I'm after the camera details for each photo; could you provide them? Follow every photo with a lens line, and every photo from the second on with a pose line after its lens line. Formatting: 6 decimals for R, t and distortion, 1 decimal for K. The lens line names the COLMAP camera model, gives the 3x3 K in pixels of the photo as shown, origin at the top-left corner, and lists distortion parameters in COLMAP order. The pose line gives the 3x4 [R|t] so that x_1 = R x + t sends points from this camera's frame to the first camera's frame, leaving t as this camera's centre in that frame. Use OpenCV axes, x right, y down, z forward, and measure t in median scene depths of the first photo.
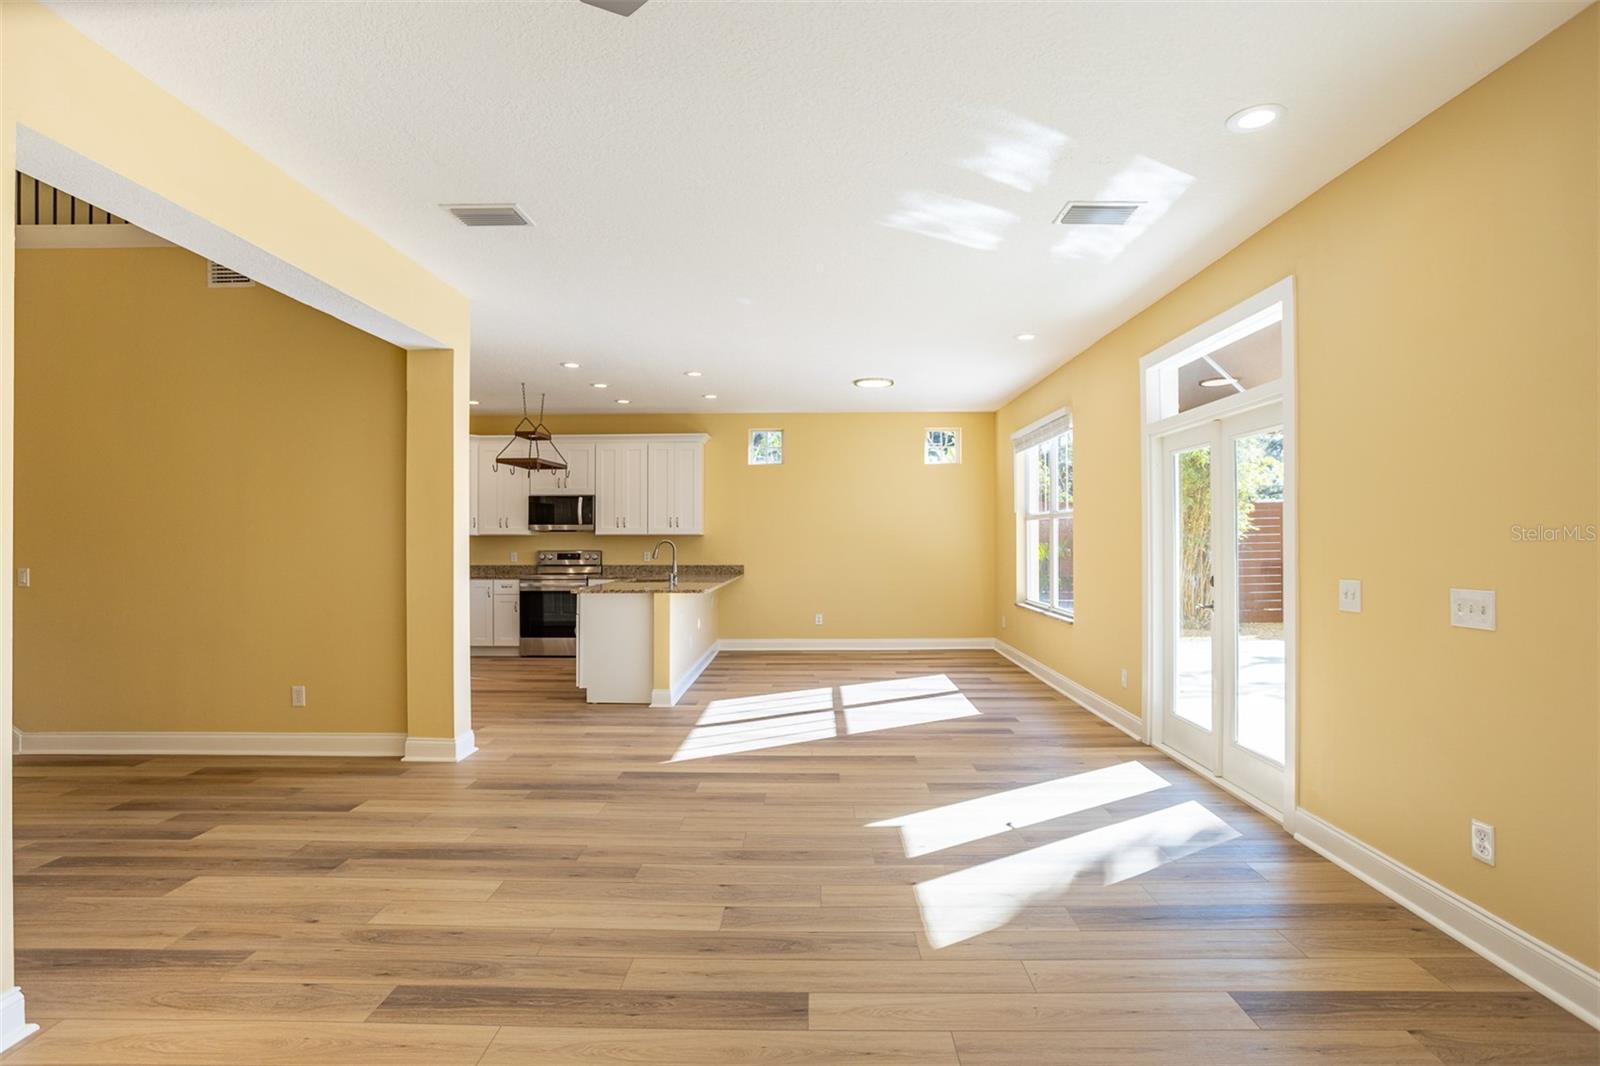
lens RADIAL K [[799.5, 0, 797.2], [0, 799.5, 531.1], [0, 0, 1]] dist [-0.050424, 0.026002]
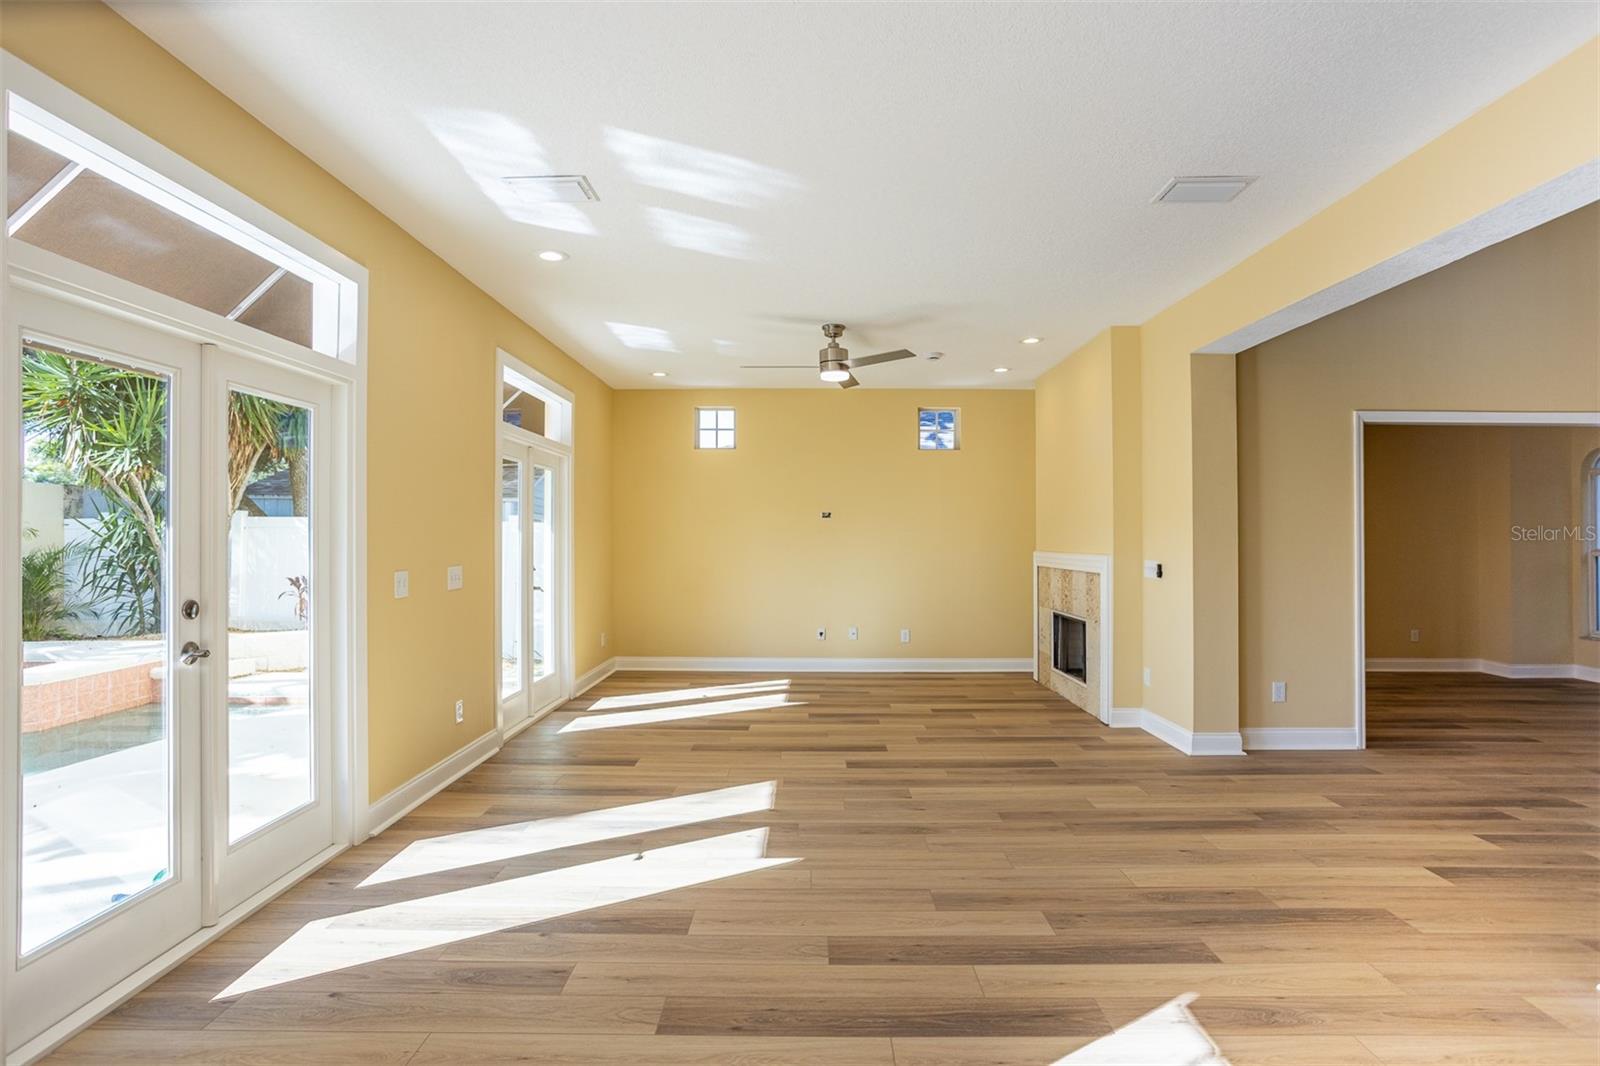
lens RADIAL K [[799.5, 0, 797.7], [0, 799.5, 534.8], [0, 0, 1]] dist [-0.050424, 0.026002]
pose [[-0.999966, 0.001131, -0.008210, 0.045141], [0.001215, 0.999948, -0.010160, 0.007628], [0.008198, -0.010169, -0.999915, 0.893673]]
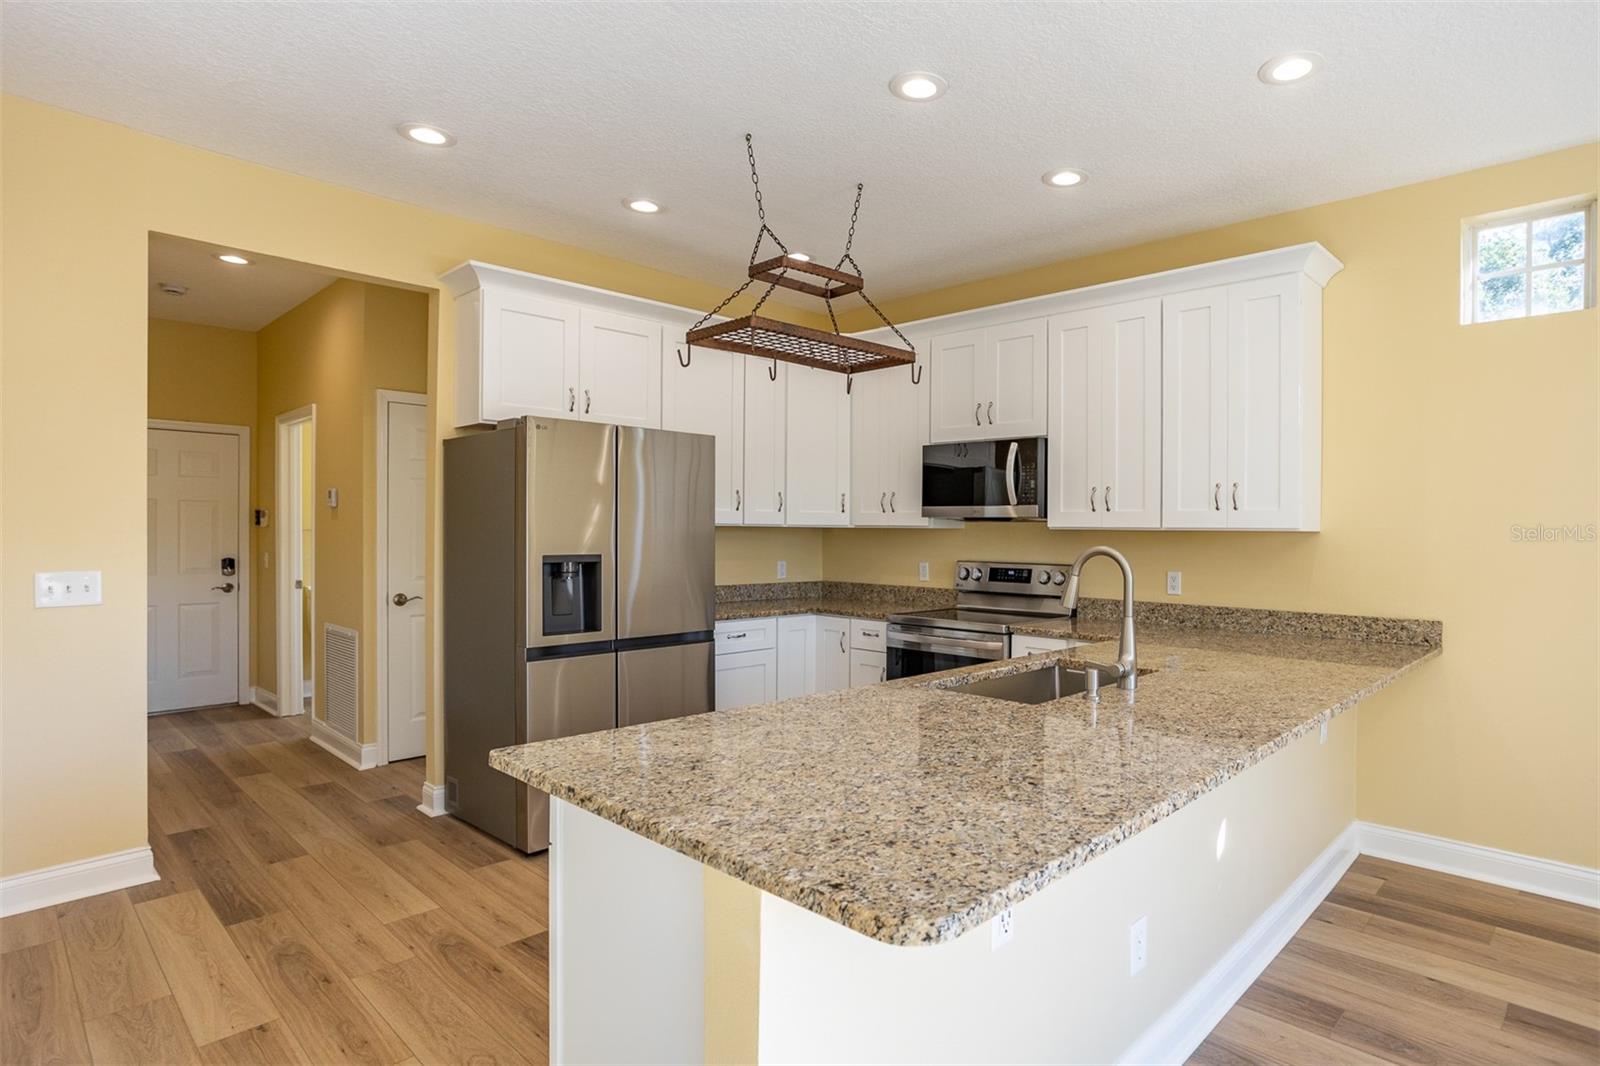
lens RADIAL K [[847.5, 0, 932.7], [0, 847.5, 530.0], [0, 0, 1]] dist [-0.039603, 0.005337]
pose [[0.781602, 0.009351, -0.623708, -0.017772], [-0.006772, 0.999956, 0.006506, 0.003241], [0.623741, -0.000862, 0.781631, 0.712566]]
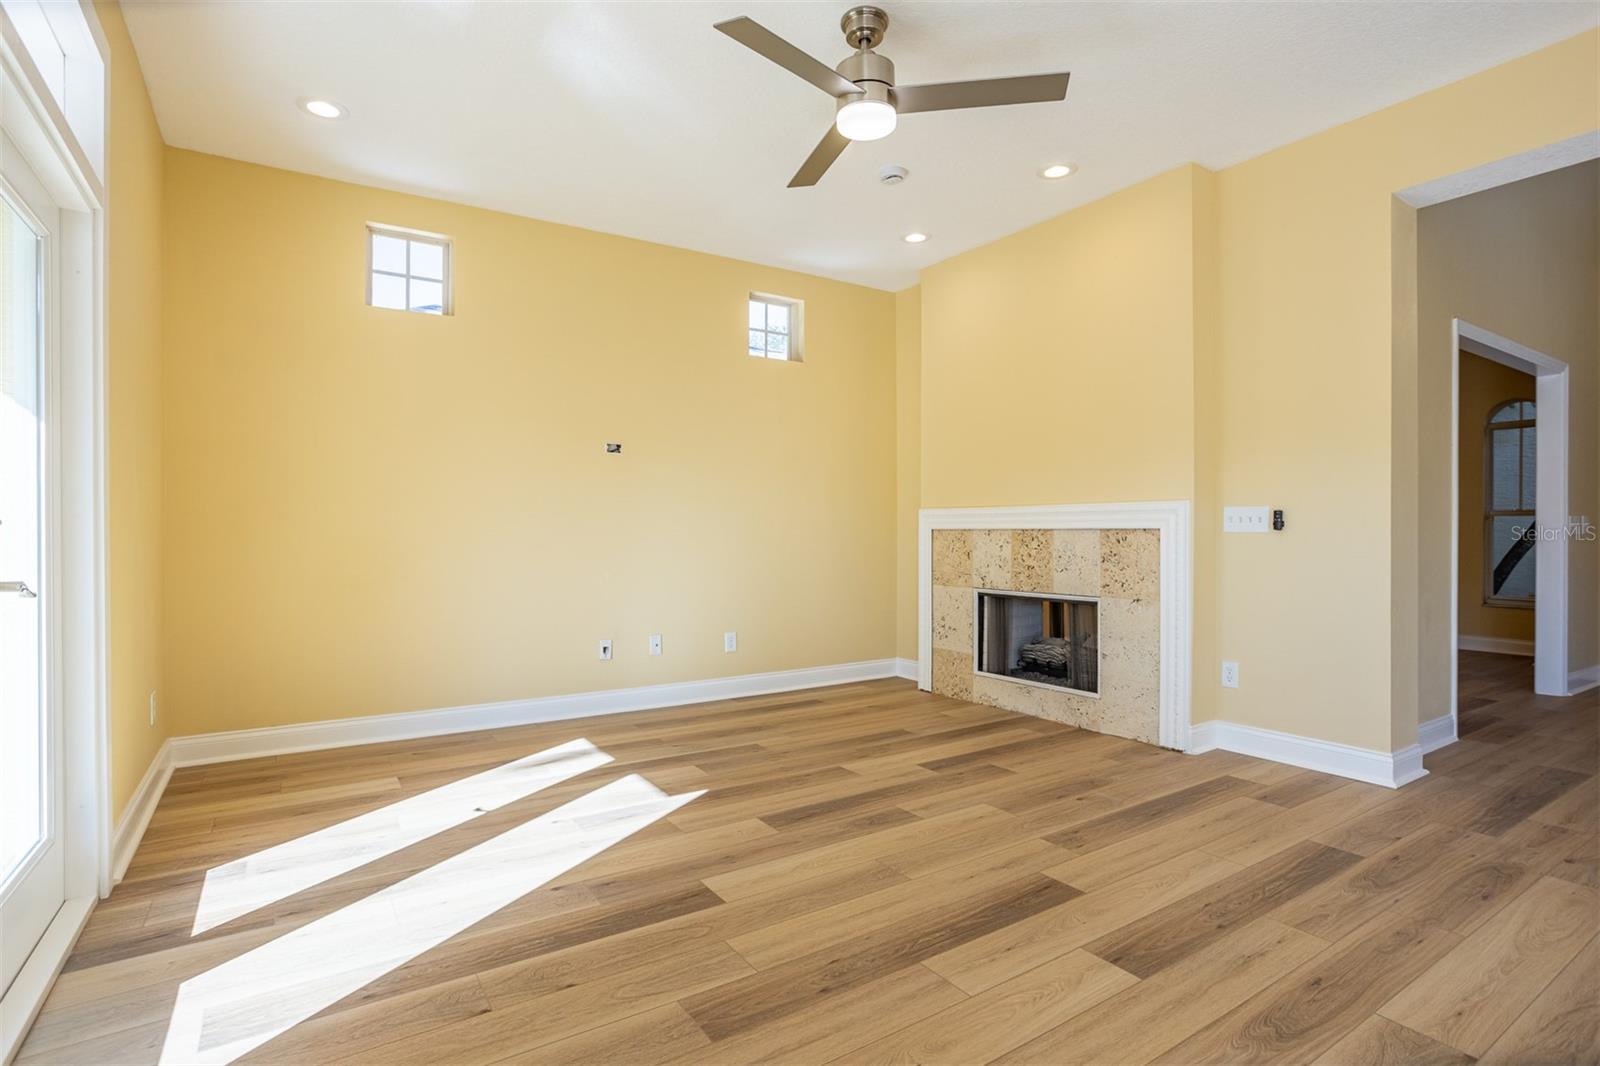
lens RADIAL K [[799.5, 0, 791.3], [0, 799.5, 531.3], [0, 0, 1]] dist [-0.050424, 0.026002]
pose [[-0.830911, 0.003528, -0.556395, 0.227278], [0.006381, 0.999975, -0.003188, 0.038039], [0.556369, -0.006200, -0.830912, 0.440344]]
